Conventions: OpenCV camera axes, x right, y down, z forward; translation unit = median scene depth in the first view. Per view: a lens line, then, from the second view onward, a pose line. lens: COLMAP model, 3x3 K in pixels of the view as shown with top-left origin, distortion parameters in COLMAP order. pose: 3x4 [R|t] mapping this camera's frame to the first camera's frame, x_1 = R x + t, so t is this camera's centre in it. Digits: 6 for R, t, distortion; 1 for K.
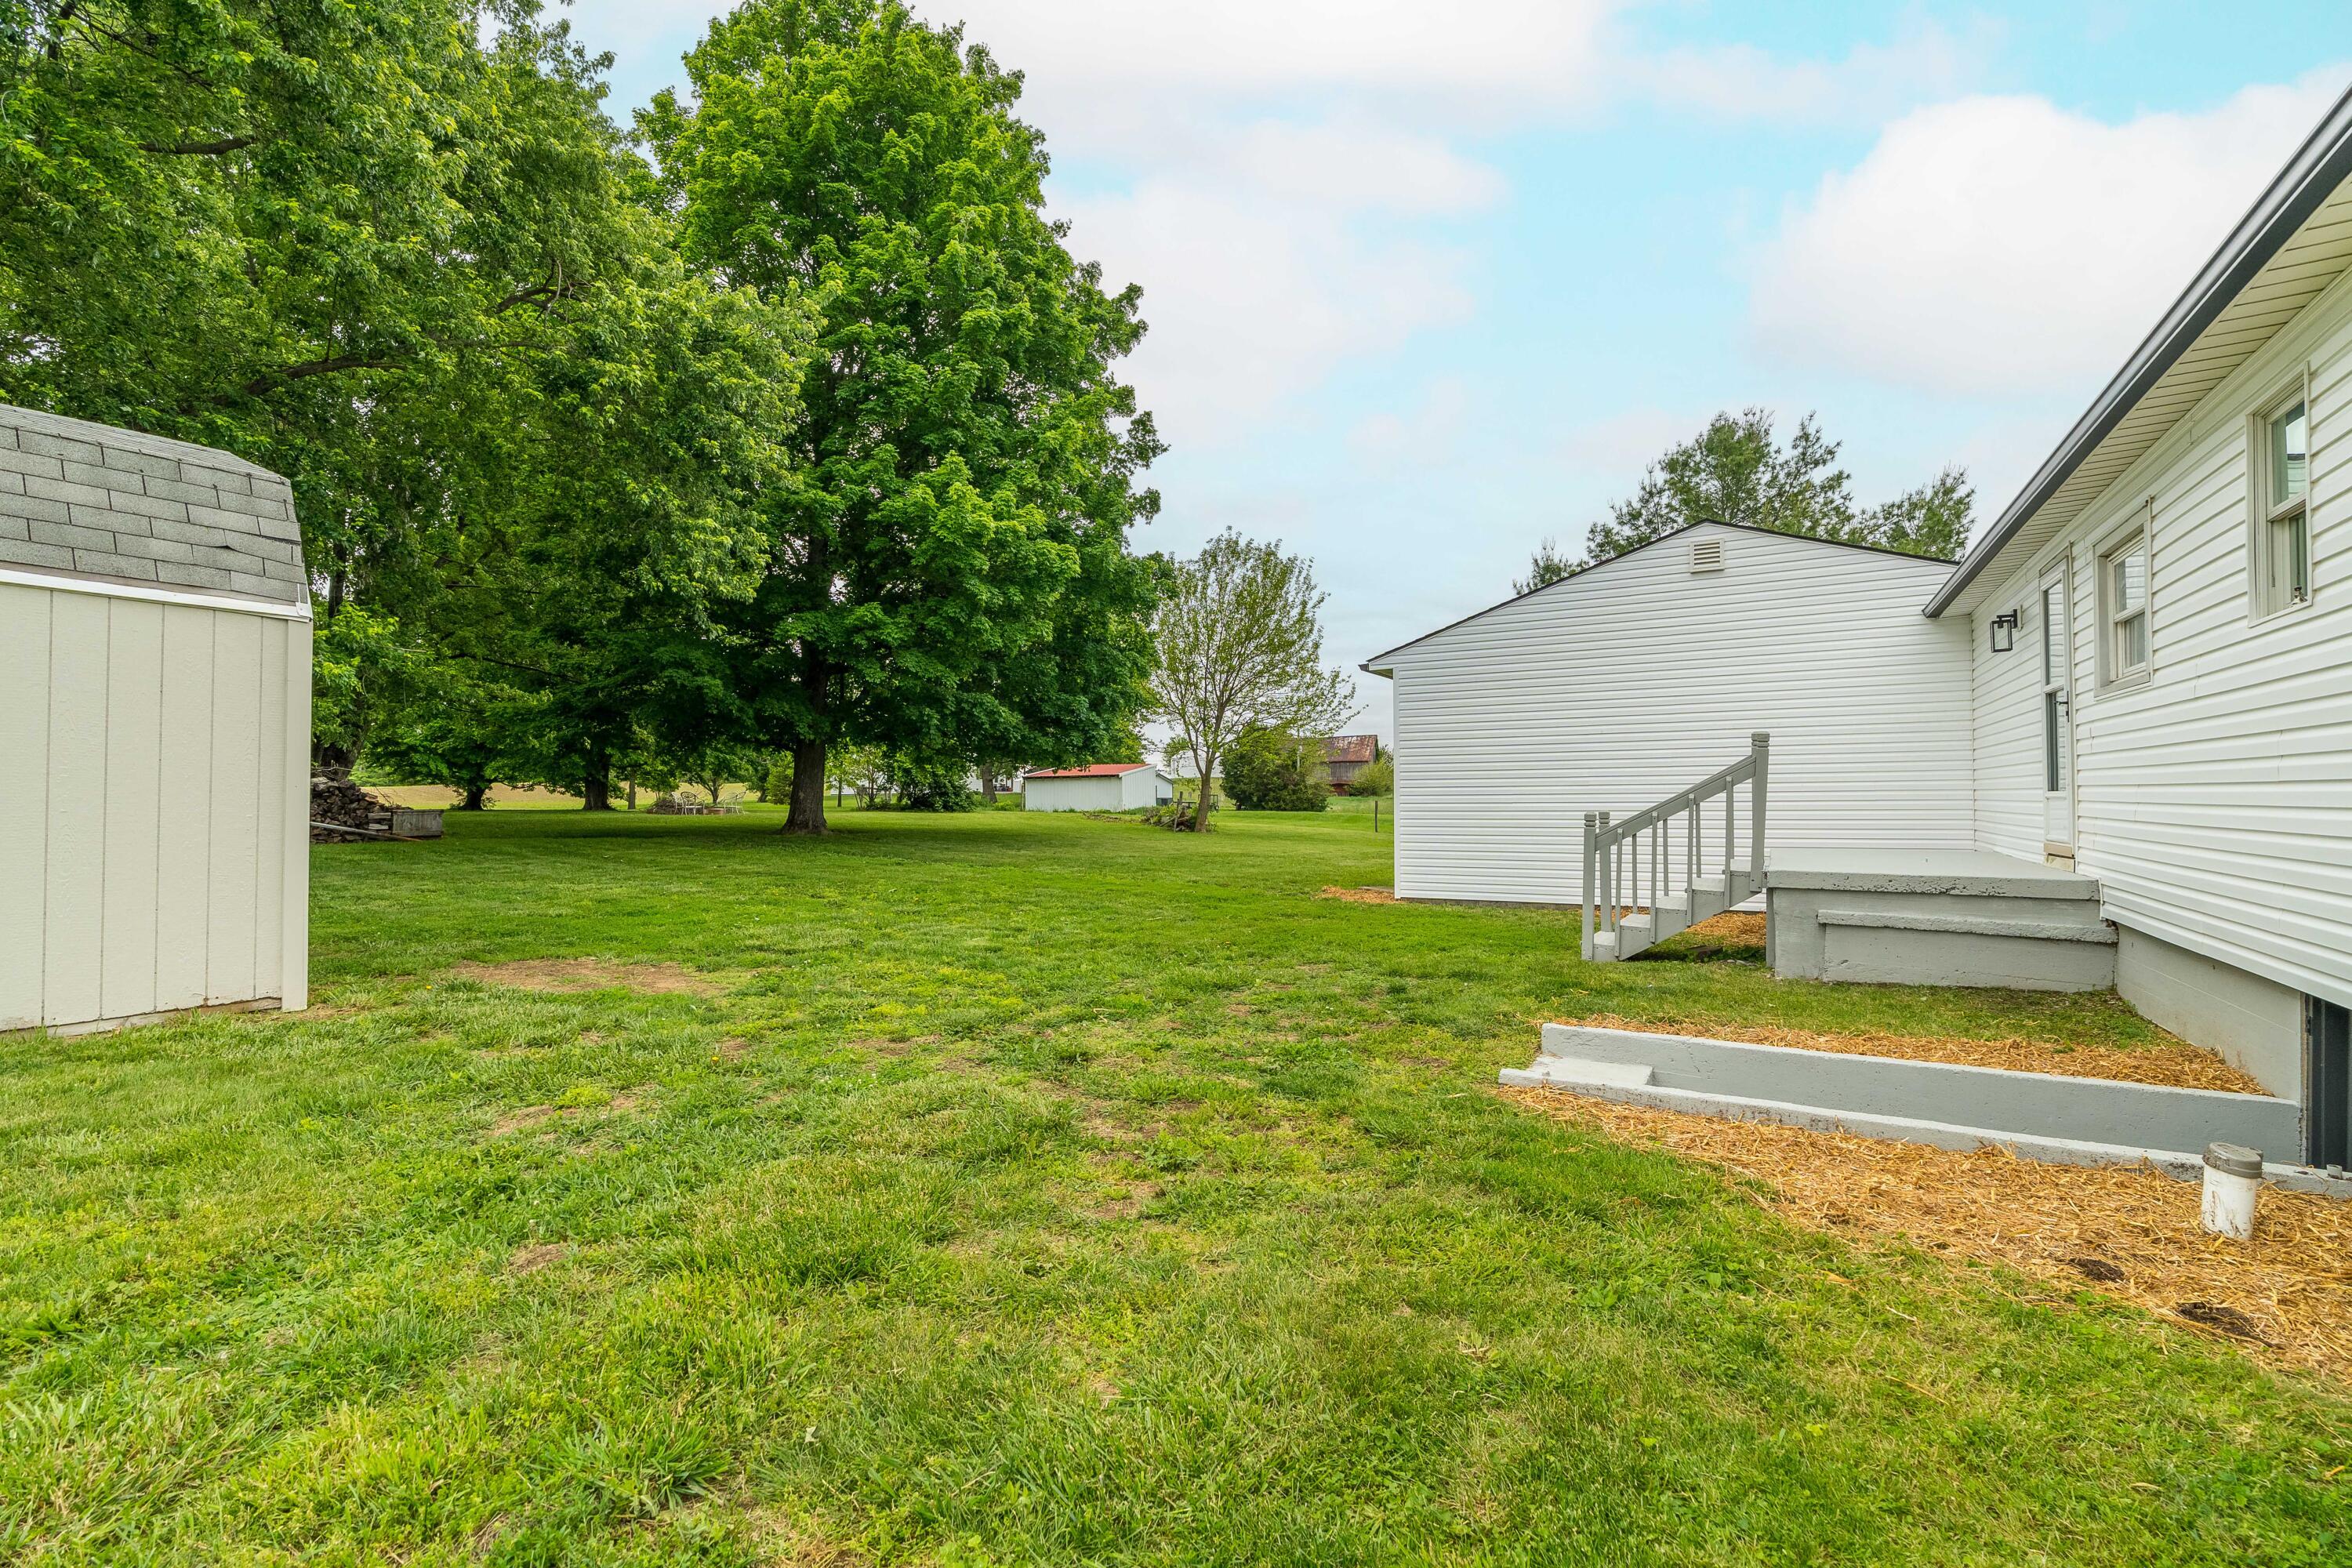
lens RADIAL K [[1106.8, 0, 1173.6], [0, 1106.8, 791.7], [0, 0, 1]] dist [-0.048168, 0.000984]
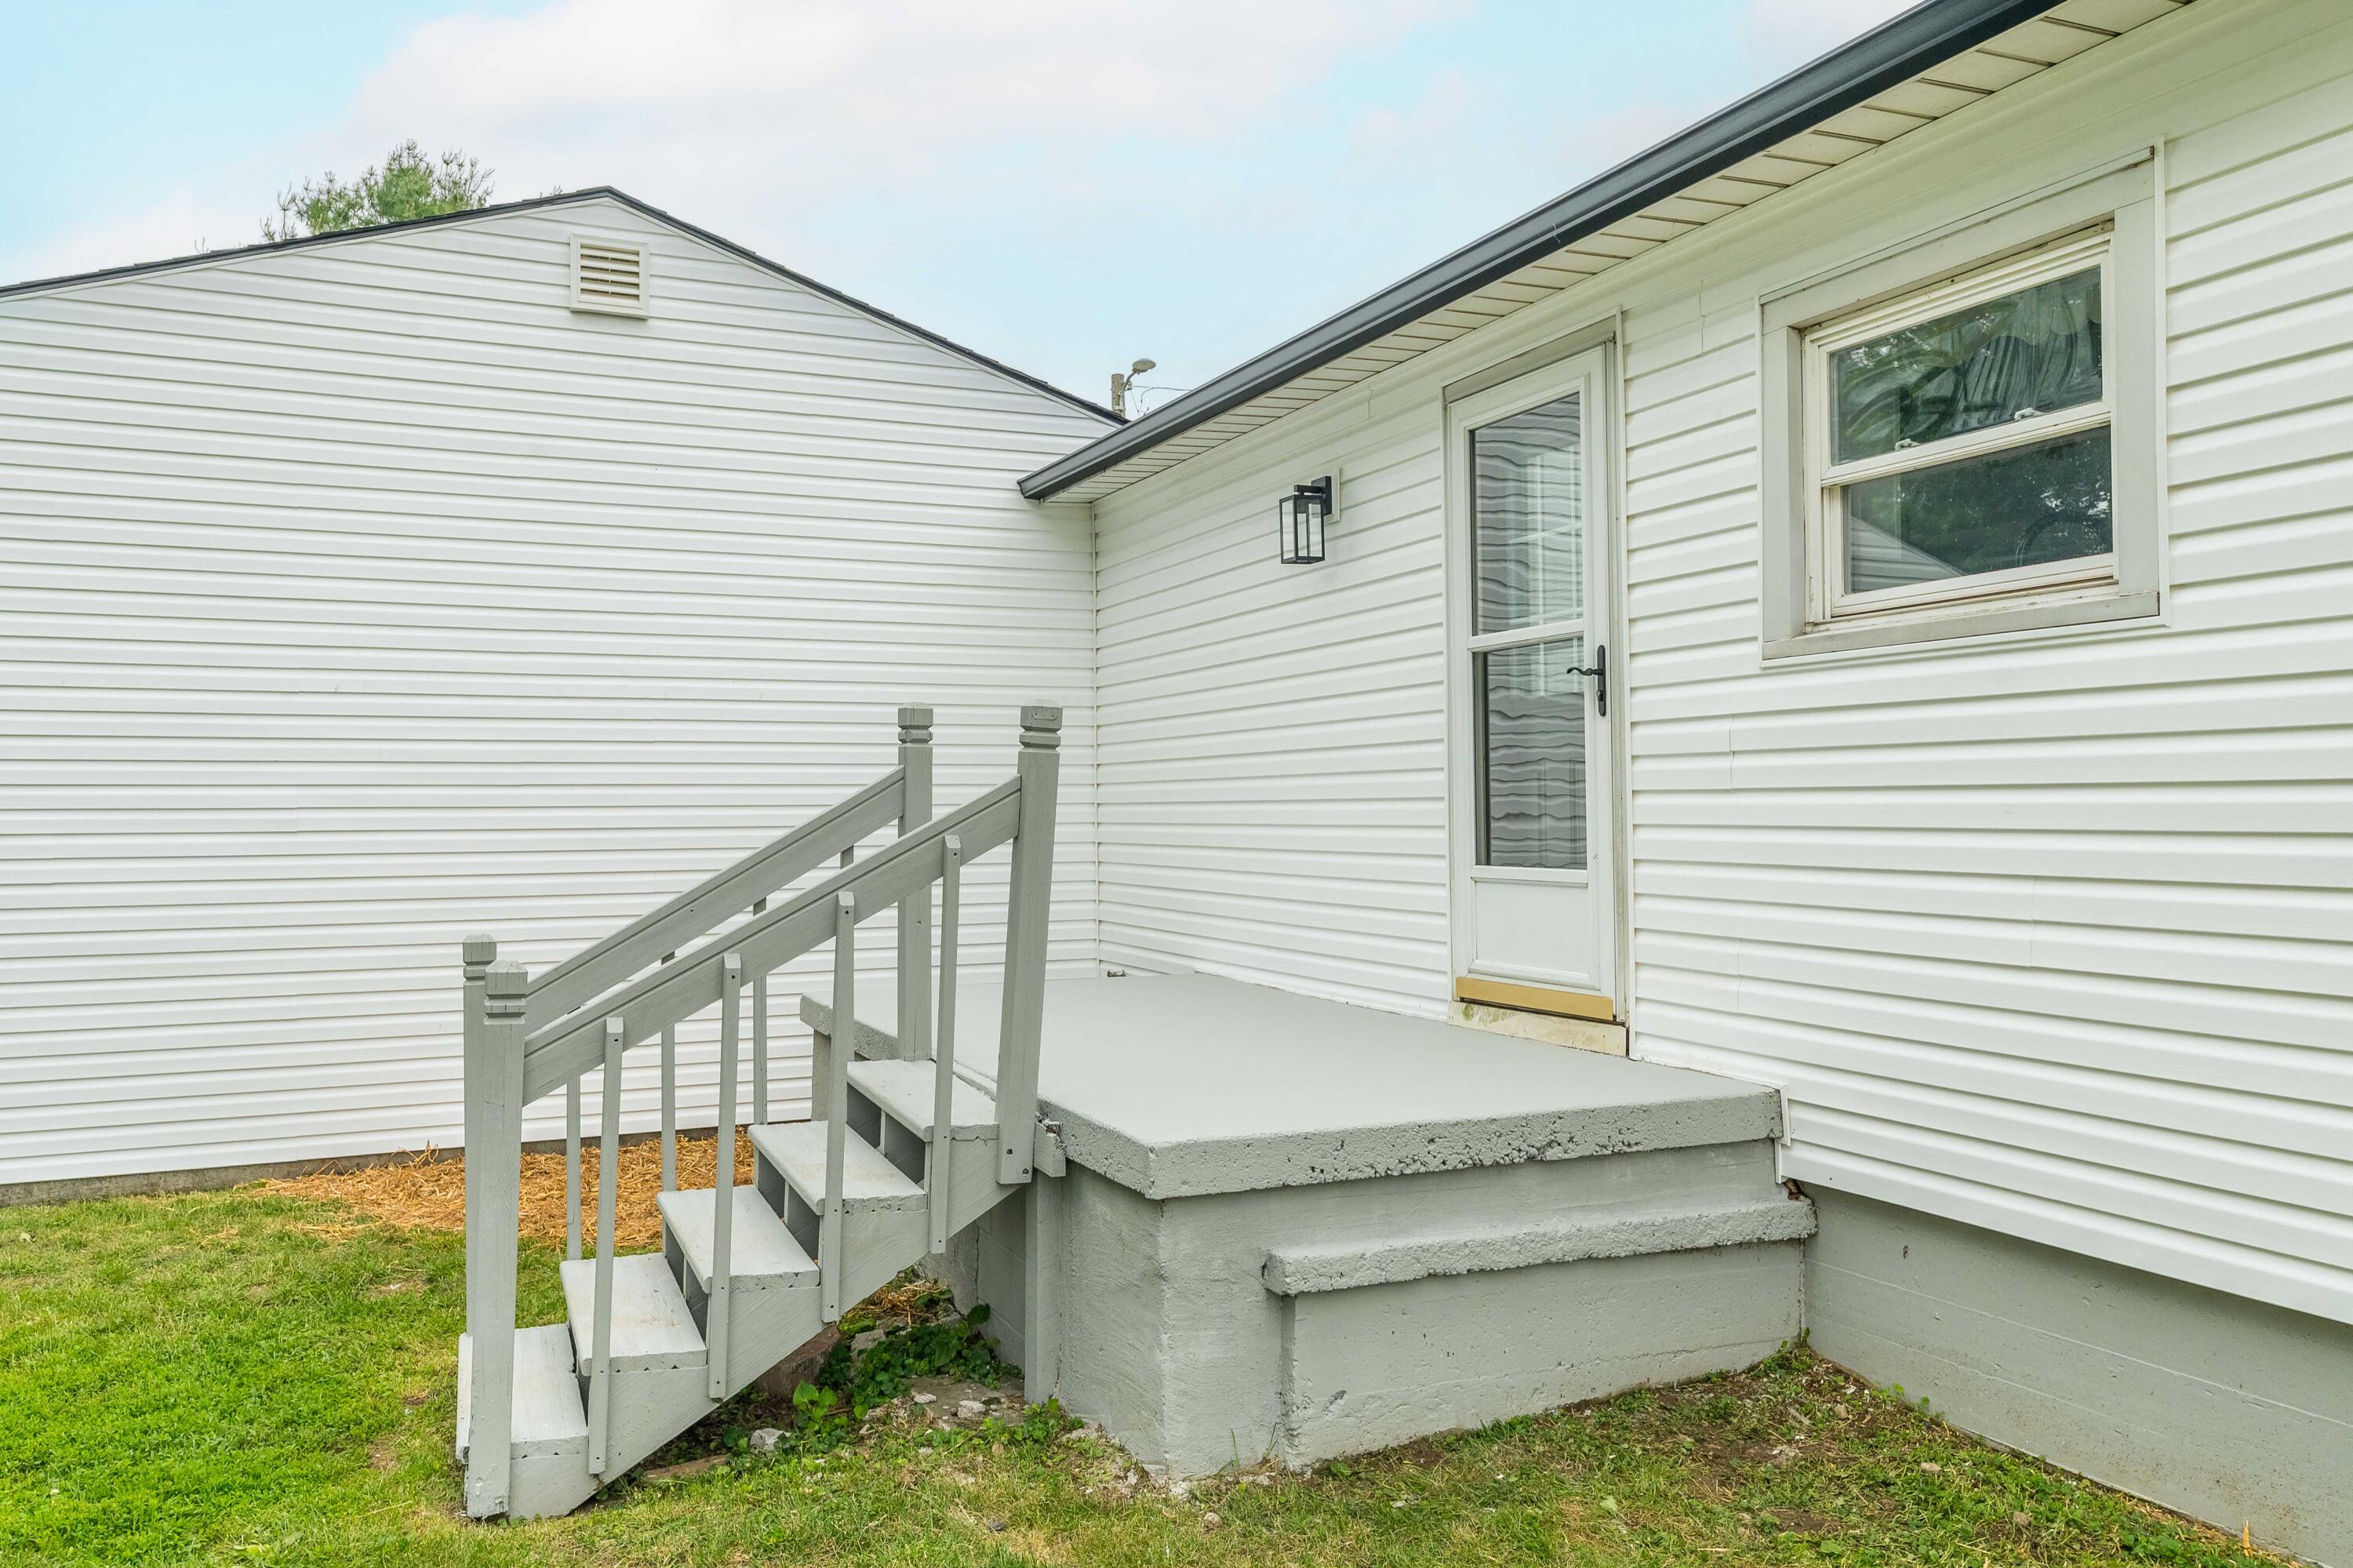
lens RADIAL K [[1736.0, 0, 1176.5], [0, 1736.0, 784.0], [0, 0, 1]] dist [0.003360, -0.001154]
pose [[0.601431, 0.017756, 0.798727, 0.157423], [-0.005950, 0.999825, -0.017747, -0.023135], [-0.798902, 0.005921, 0.601432, 0.719969]]
